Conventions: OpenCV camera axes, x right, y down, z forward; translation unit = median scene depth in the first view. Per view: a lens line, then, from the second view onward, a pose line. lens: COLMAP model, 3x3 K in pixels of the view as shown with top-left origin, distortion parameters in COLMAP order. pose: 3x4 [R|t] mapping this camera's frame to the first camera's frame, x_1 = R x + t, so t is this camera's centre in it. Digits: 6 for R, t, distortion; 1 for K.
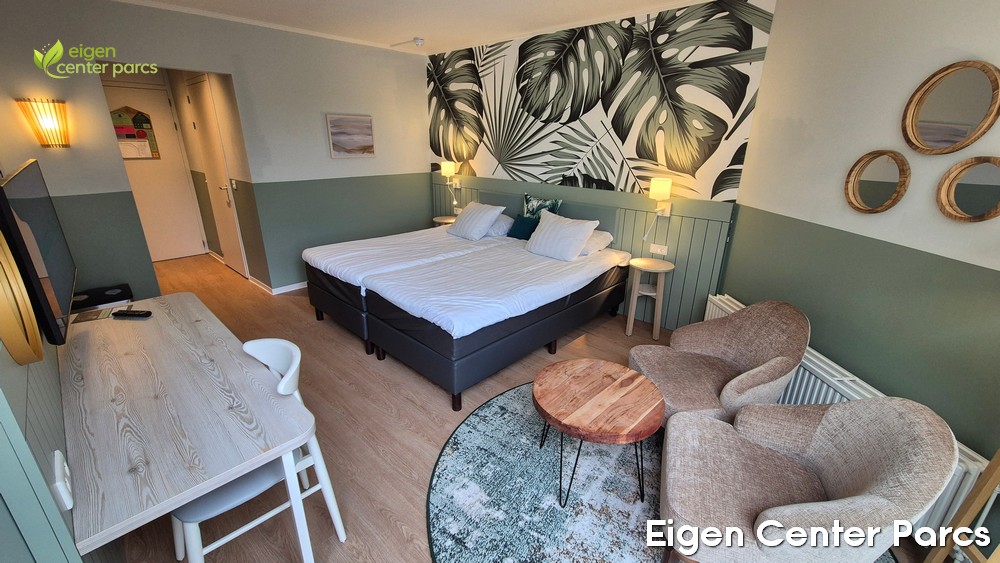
lens RADIAL K [[409.3, 0, 502.3], [0, 409.3, 281.7], [0, 0, 1]] dist [0.001955, 0.000273]
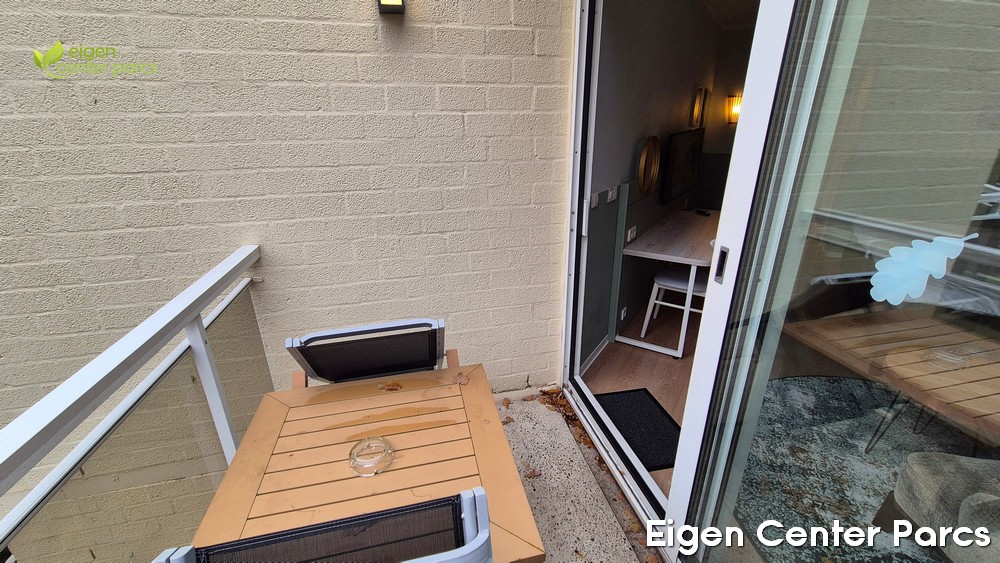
lens RADIAL K [[409.3, 0, 502.3], [0, 409.3, 281.7], [0, 0, 1]] dist [0.001955, 0.000273]
pose [[0.176100, 0.343805, -0.922381, 0.451119], [-0.316999, 0.906915, 0.277520, 0.082075], [0.931934, 0.243523, 0.268693, -0.155023]]
